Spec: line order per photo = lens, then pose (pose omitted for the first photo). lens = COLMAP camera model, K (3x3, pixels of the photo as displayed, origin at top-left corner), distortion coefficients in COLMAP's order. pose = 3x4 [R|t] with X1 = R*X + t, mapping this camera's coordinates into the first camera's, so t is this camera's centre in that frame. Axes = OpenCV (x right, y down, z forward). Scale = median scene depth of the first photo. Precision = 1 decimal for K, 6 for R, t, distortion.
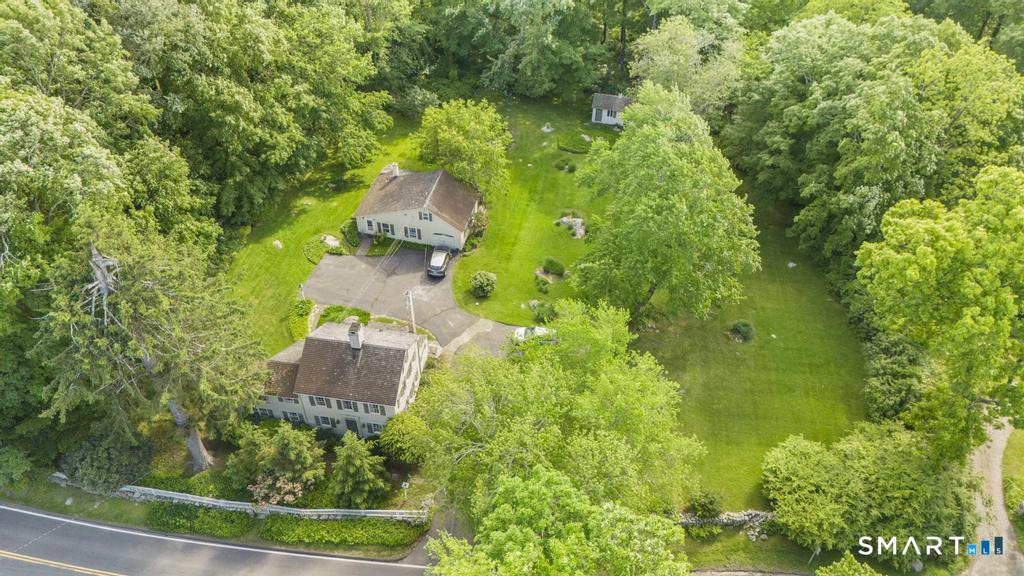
lens RADIAL K [[708.1, 0, 511.8], [0, 708.1, 286.3], [0, 0, 1]] dist [0.053101, -0.005257]
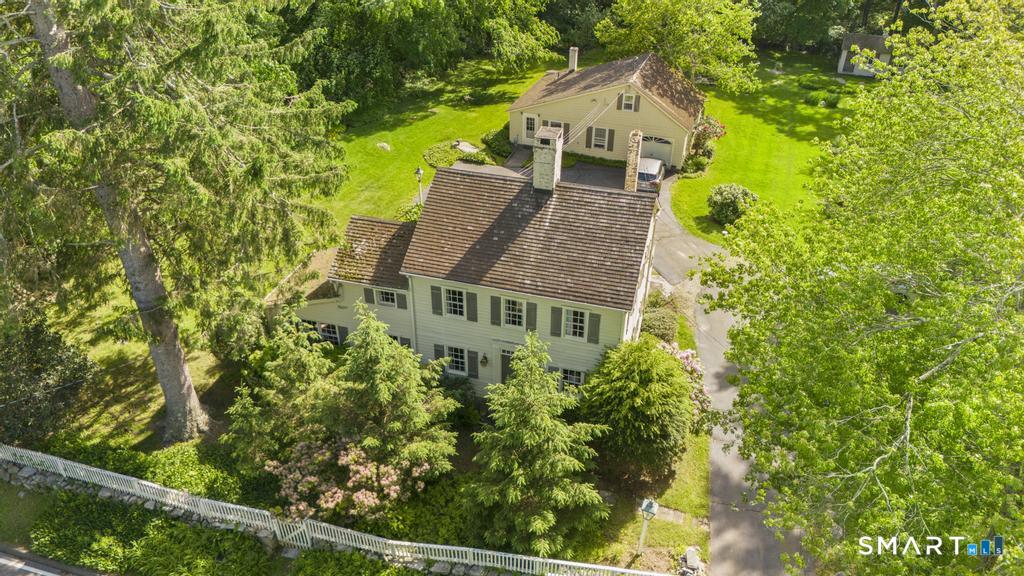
lens RADIAL K [[708.1, 0, 514.8], [0, 708.1, 291.4], [0, 0, 1]] dist [0.053101, -0.005257]
pose [[0.991785, 0.065181, -0.110064, -0.185527], [-0.085854, 0.977035, -0.195015, 0.242390], [0.094825, 0.202862, 0.974605, 0.577019]]
